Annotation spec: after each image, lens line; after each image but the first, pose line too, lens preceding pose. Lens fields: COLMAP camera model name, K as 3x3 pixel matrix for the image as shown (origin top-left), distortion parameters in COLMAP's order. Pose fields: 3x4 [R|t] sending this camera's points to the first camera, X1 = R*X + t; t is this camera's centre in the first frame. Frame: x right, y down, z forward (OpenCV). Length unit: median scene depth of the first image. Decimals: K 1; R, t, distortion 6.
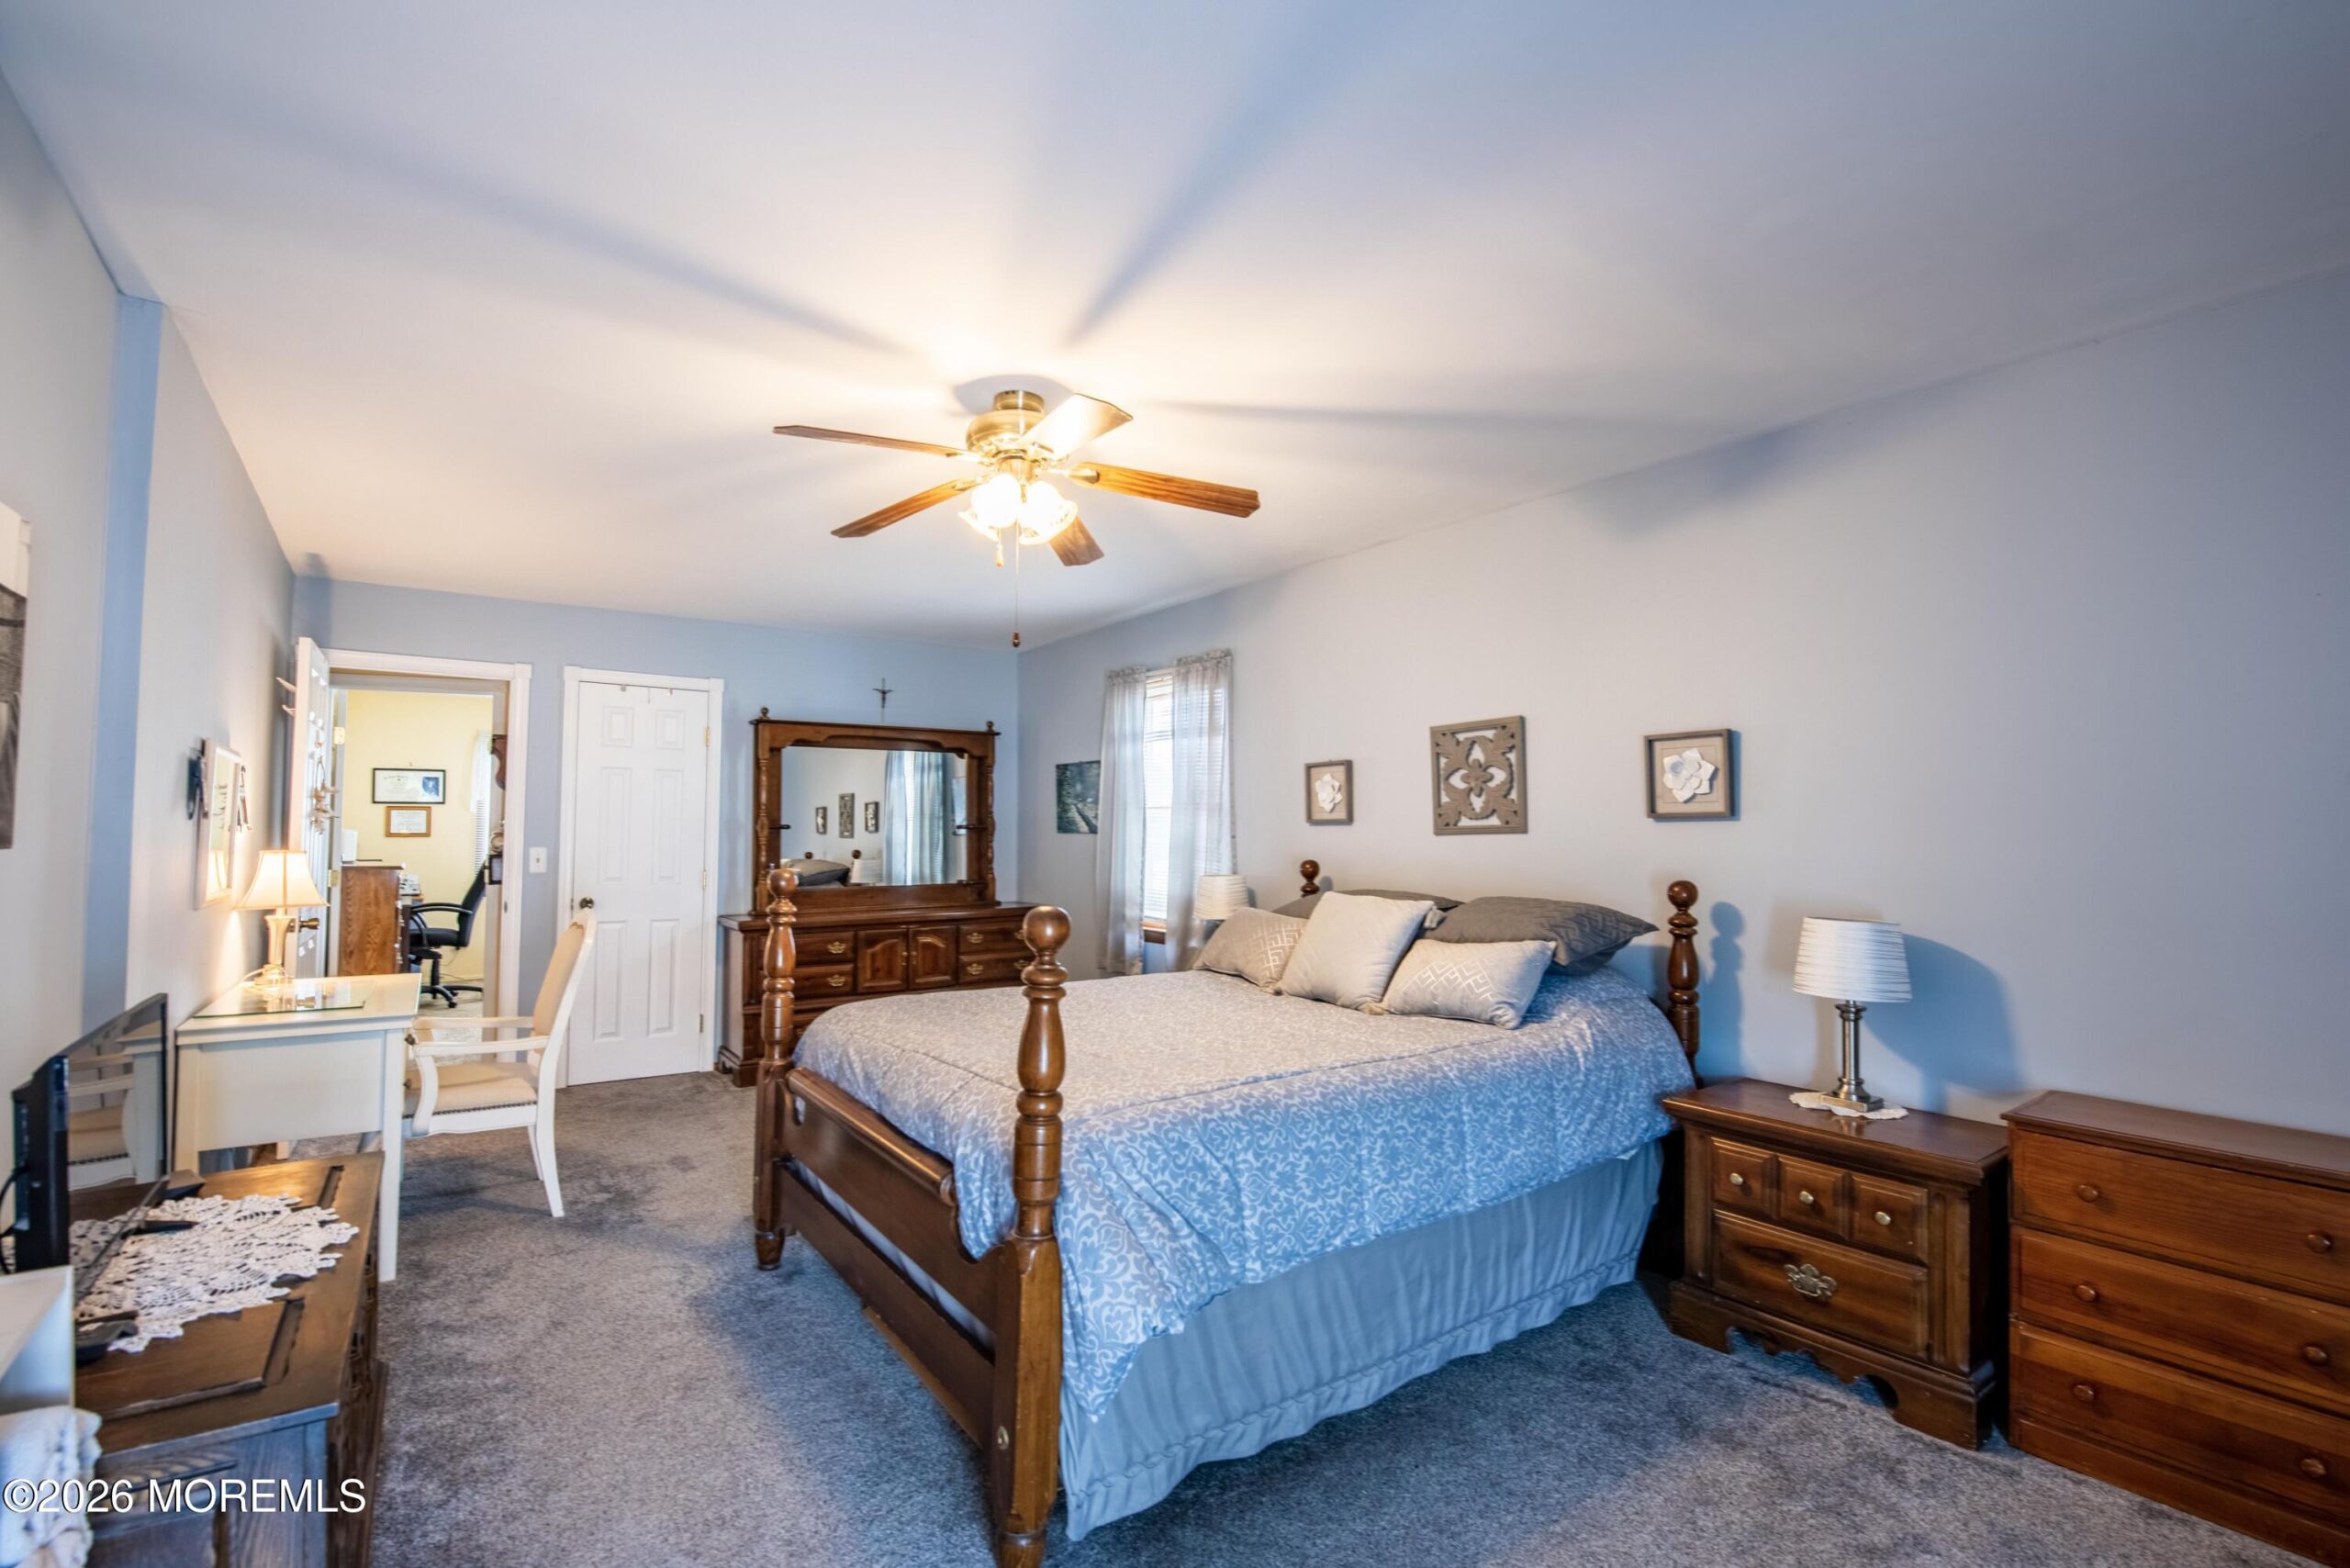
lens RADIAL K [[1030.8, 0, 1174.0], [0, 1030.8, 790.0], [0, 0, 1]] dist [-0.004925, -0.008056]
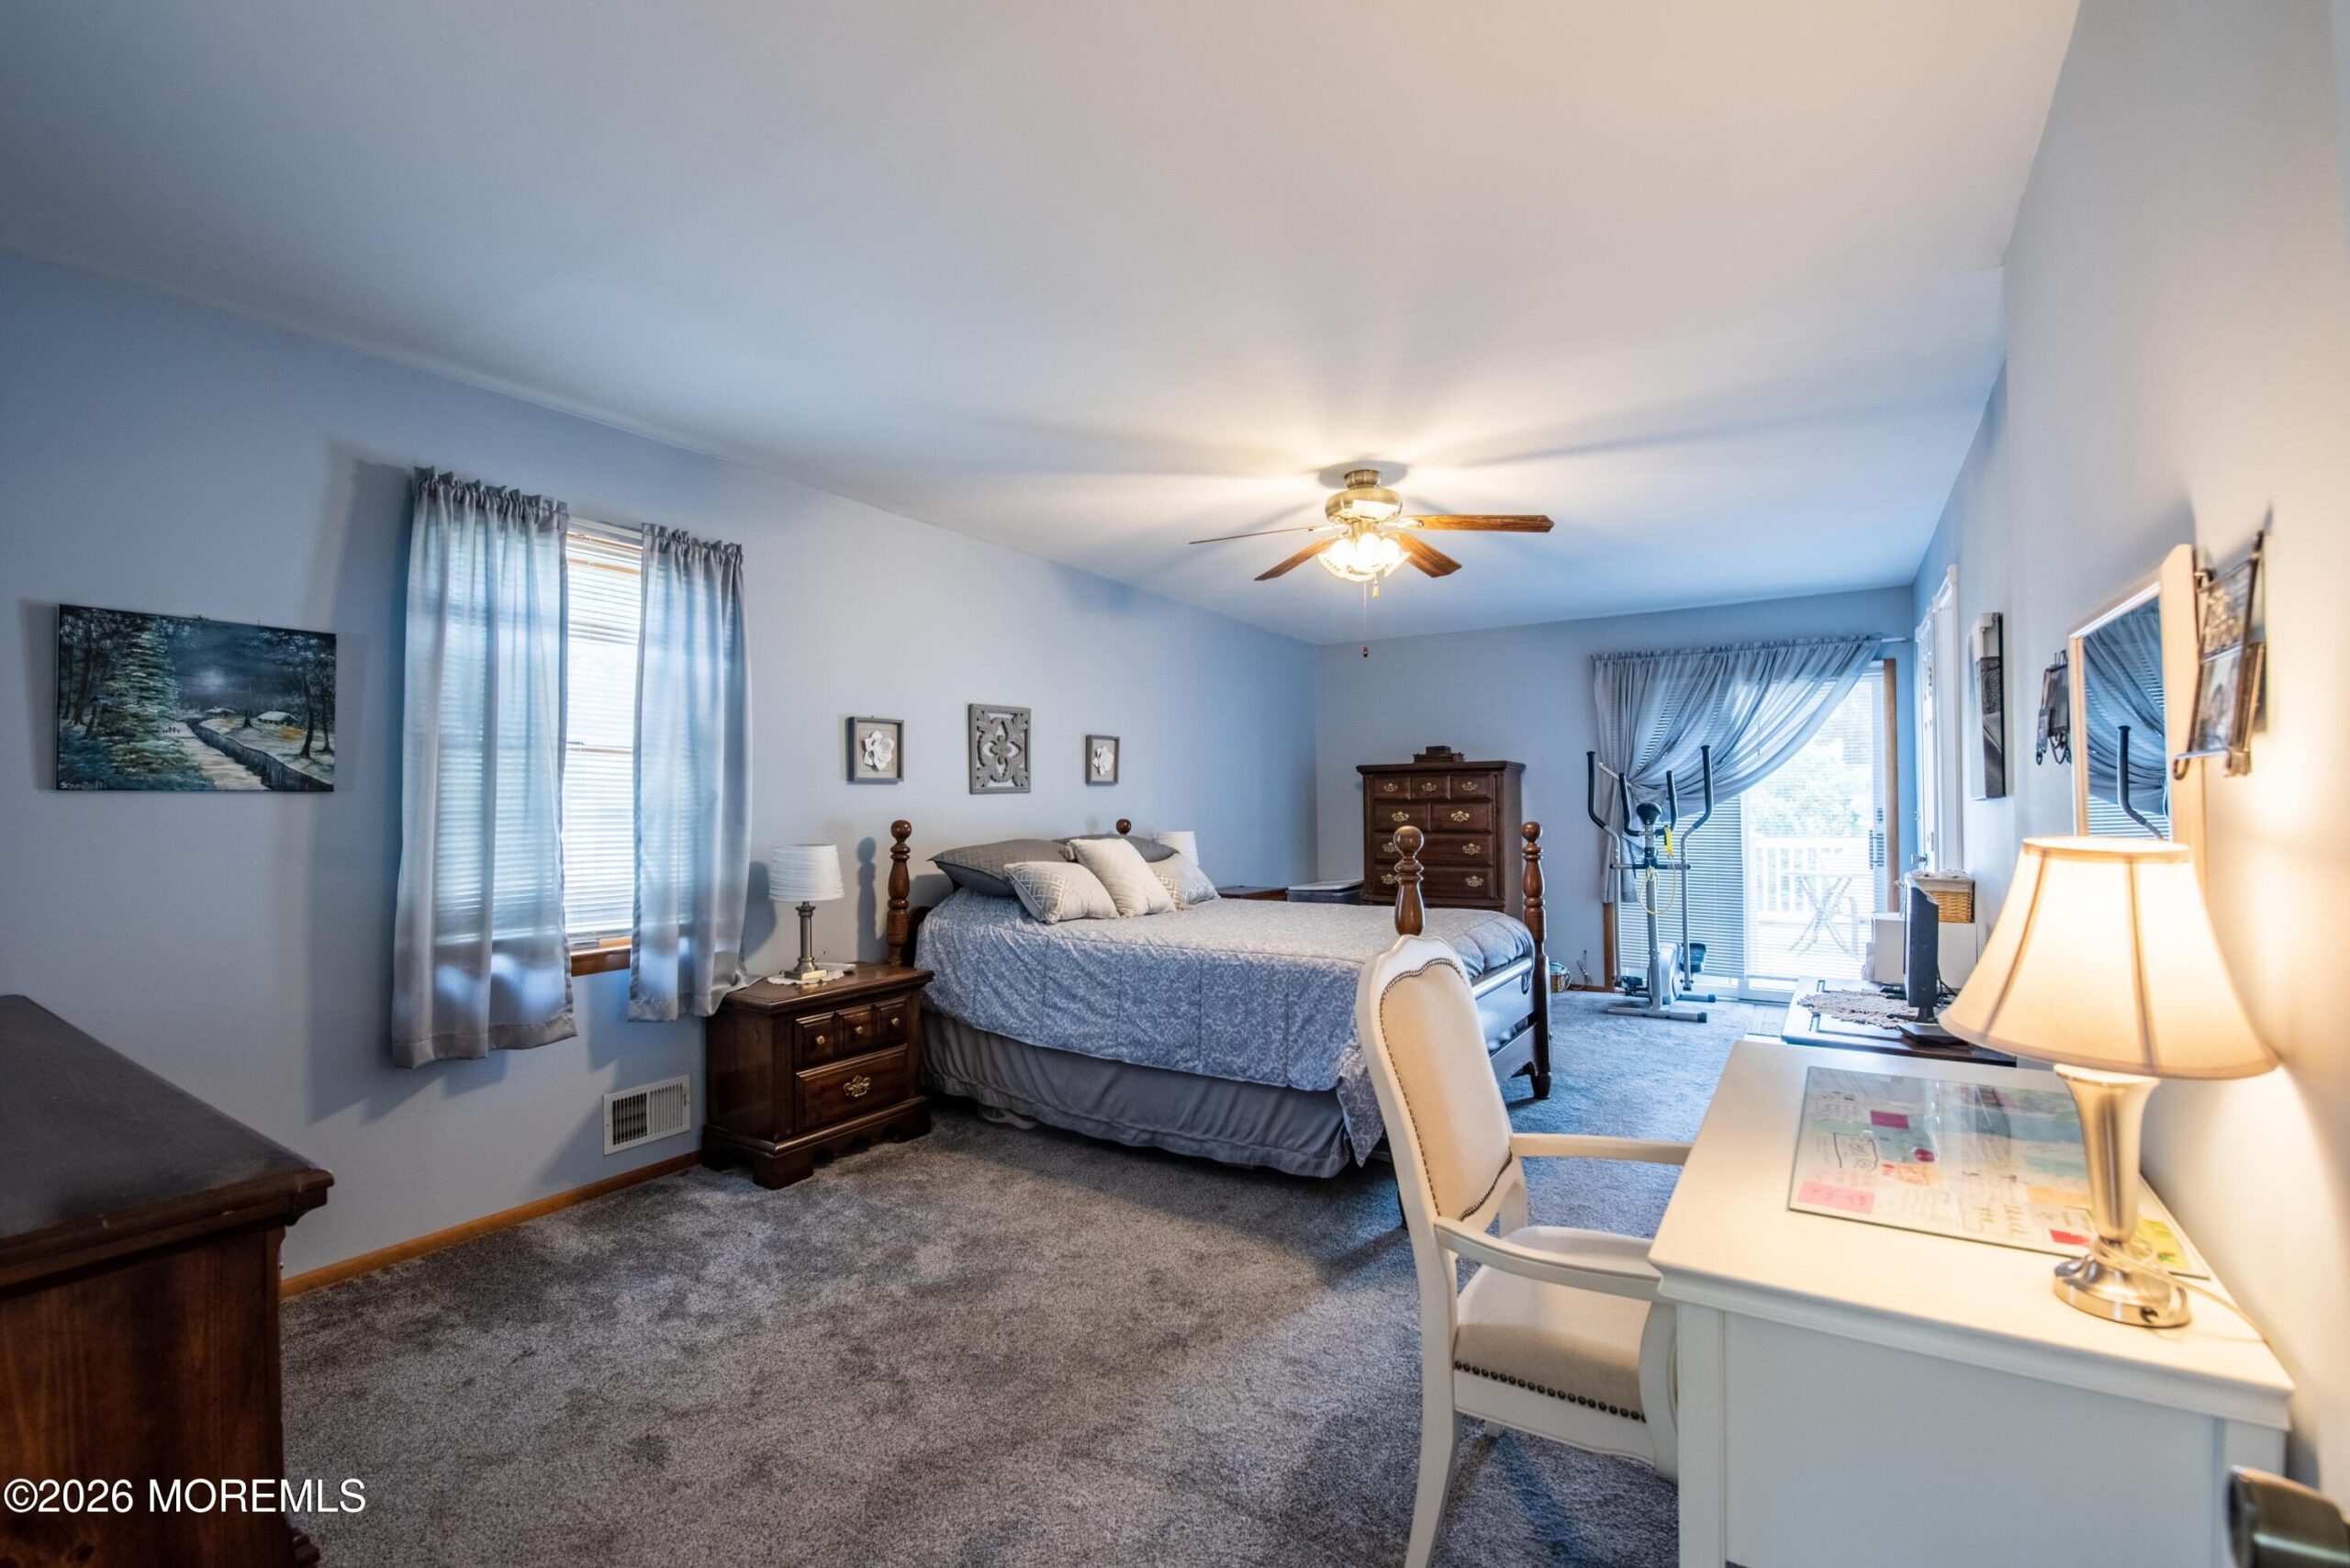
lens RADIAL K [[1030.8, 0, 1174.0], [0, 1030.8, 790.0], [0, 0, 1]] dist [-0.004925, -0.008056]
pose [[-0.362306, 0.009437, 0.932011, -0.937708], [-0.032217, 0.999224, -0.022642, 0.057823], [-0.931502, -0.038230, -0.361721, 1.201830]]
